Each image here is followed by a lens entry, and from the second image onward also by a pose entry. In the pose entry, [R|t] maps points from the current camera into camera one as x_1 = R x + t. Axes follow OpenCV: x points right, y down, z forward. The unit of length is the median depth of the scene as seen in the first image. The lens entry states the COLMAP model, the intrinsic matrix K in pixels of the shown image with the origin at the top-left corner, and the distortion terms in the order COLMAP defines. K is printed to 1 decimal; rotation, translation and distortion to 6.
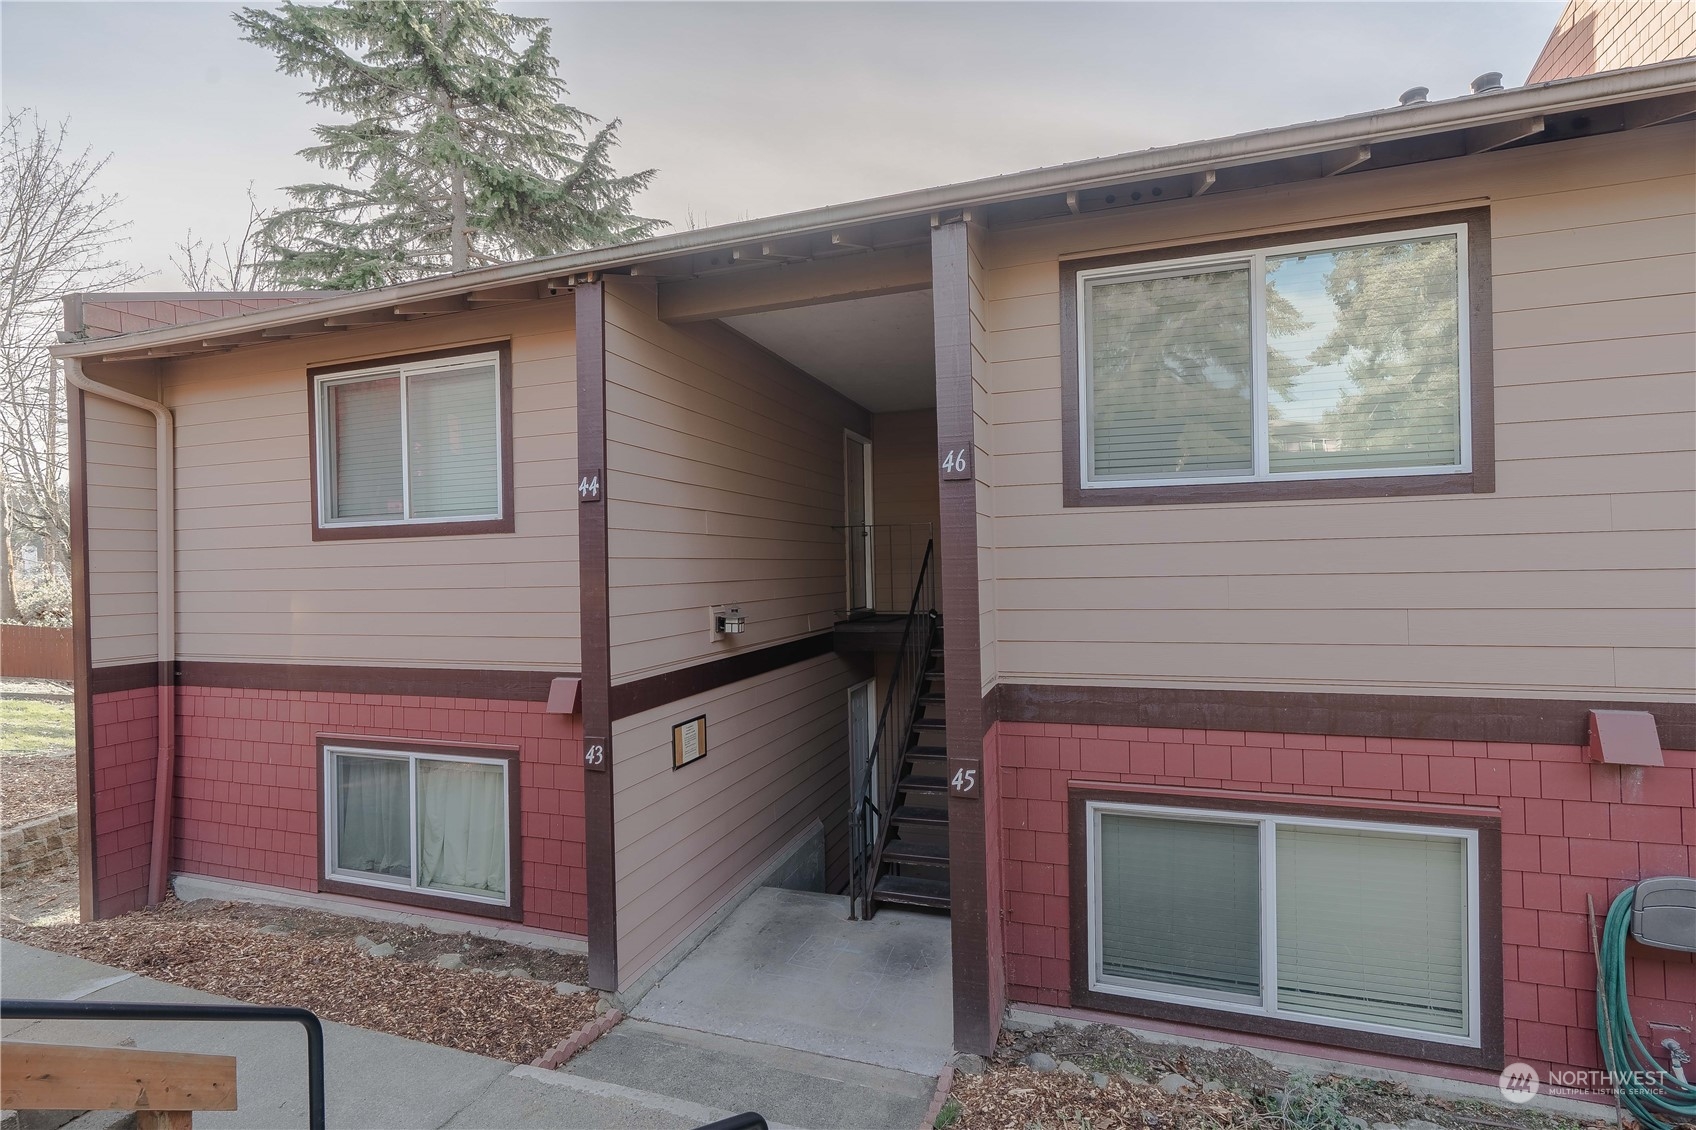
lens RADIAL K [[659.4, 0, 848.3], [0, 659.4, 607.2], [0, 0, 1]] dist [-0.003764, -0.000219]
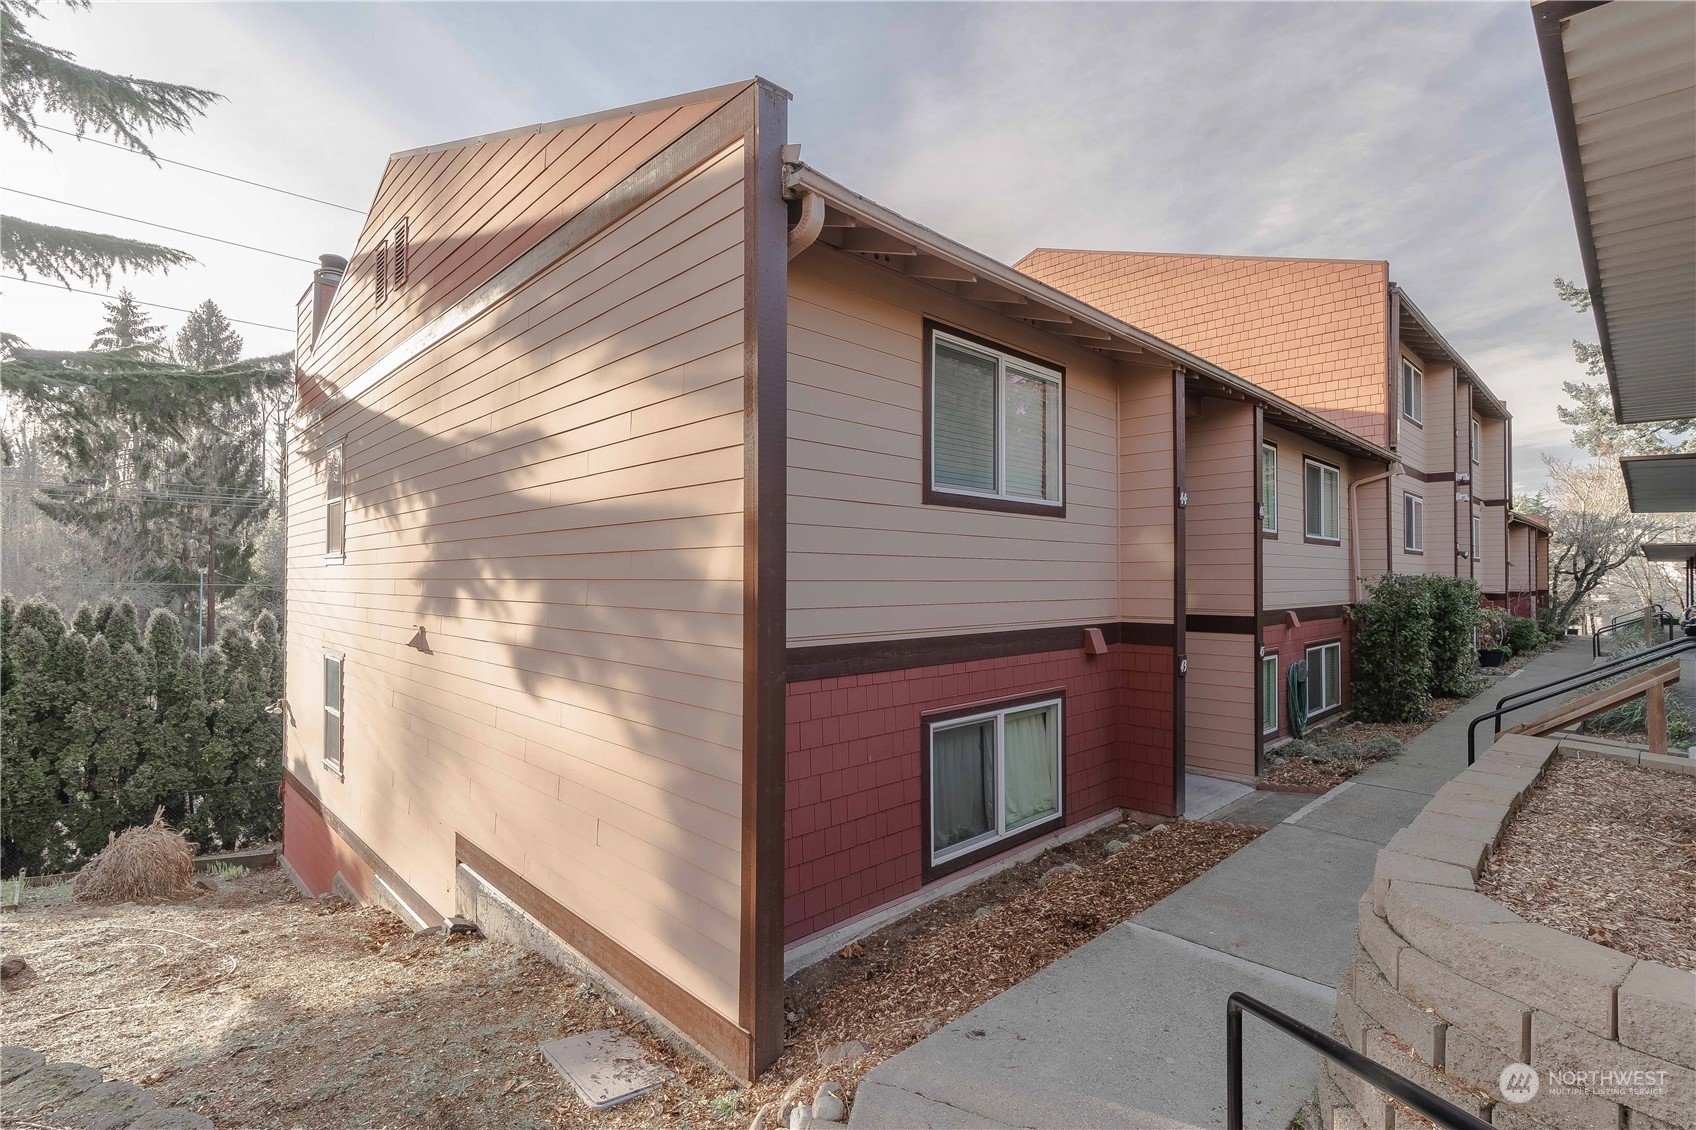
lens RADIAL K [[794.8, 0, 848.0], [0, 794.8, 565.0], [0, 0, 1]] dist [-0.001655, 0.000999]
pose [[0.506531, 0.016315, 0.862067, -1.735677], [0.002456, 0.999790, -0.020365, 0.007157], [-0.862218, 0.012433, 0.506385, 0.498217]]
